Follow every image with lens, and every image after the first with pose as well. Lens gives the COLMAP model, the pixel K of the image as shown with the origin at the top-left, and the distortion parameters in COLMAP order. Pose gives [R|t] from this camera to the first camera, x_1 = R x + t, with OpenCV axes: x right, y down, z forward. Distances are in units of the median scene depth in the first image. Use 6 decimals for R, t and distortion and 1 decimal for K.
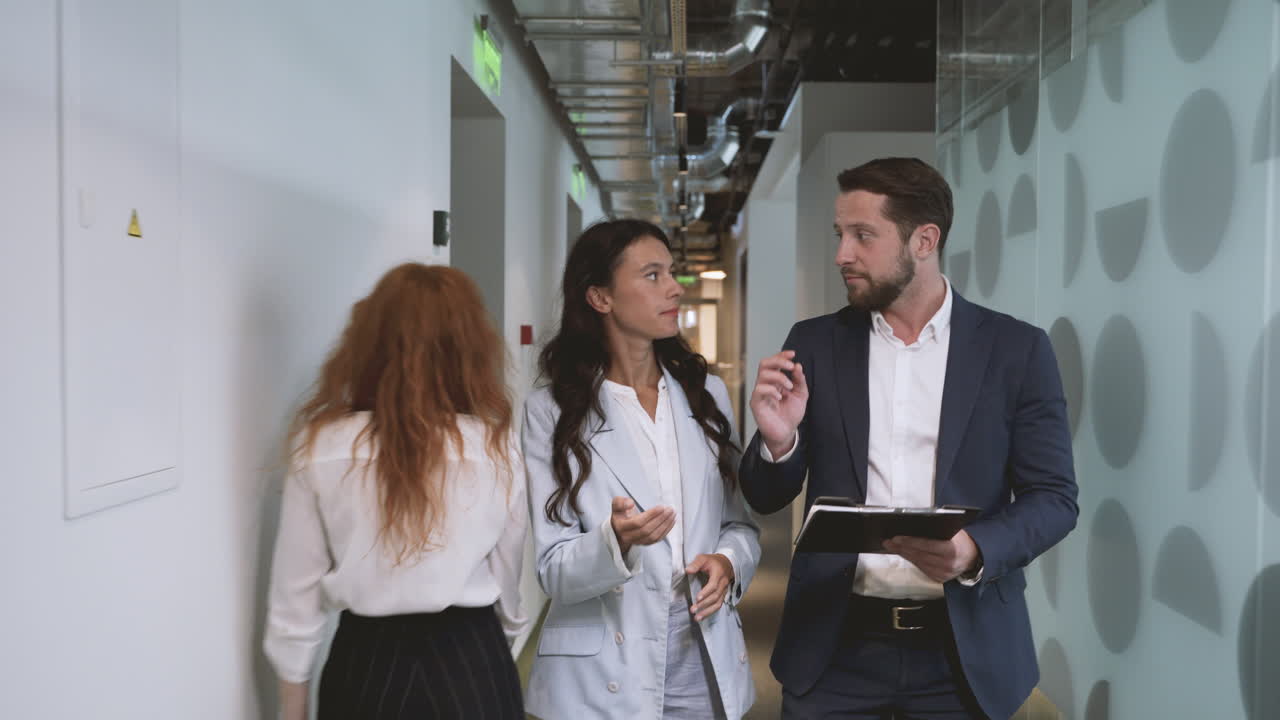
lens RADIAL K [[1921.5, 0, 640.0], [0, 1921.5, 360.0], [0, 0, 1]] dist [-0.022389, -0.002096]
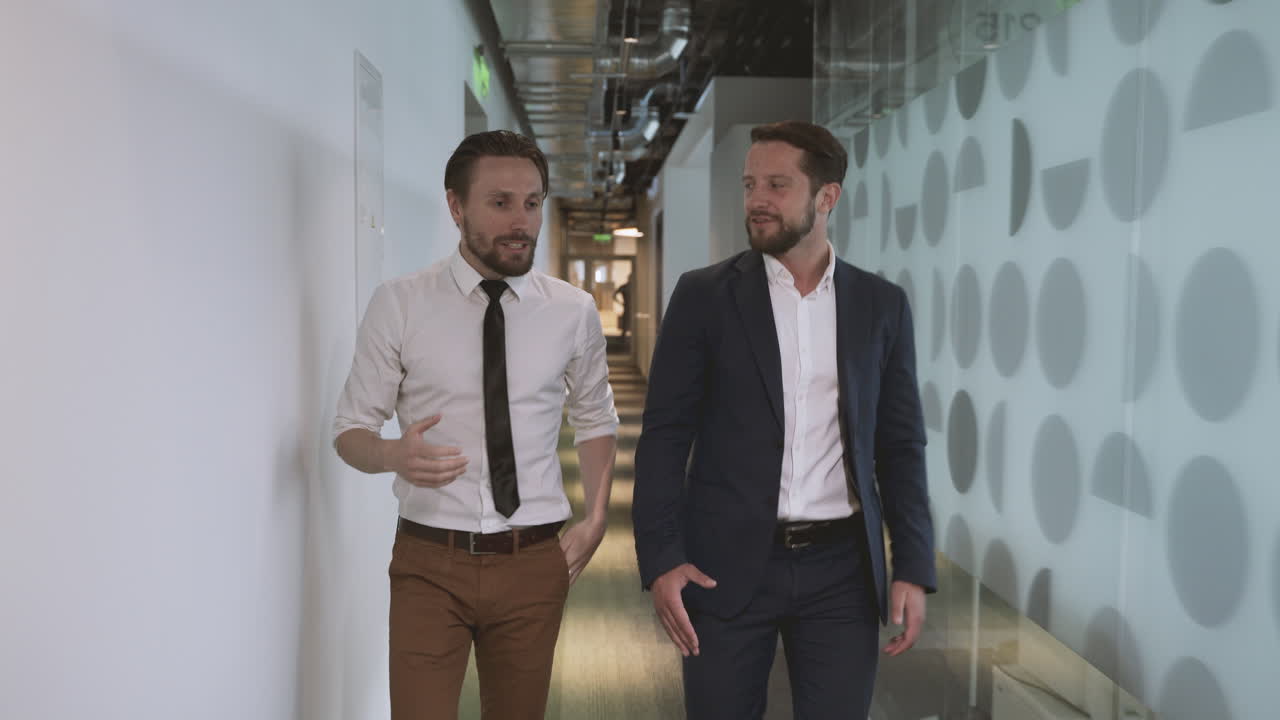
lens RADIAL K [[1921.5, 0, 640.0], [0, 1921.5, 360.0], [0, 0, 1]] dist [-0.022389, -0.002096]
pose [[0.998804, -0.001201, 0.048884, -0.016823], [0.000069, 0.999732, 0.023153, 0.004029], [-0.048898, -0.023122, 0.998536, -0.160869]]
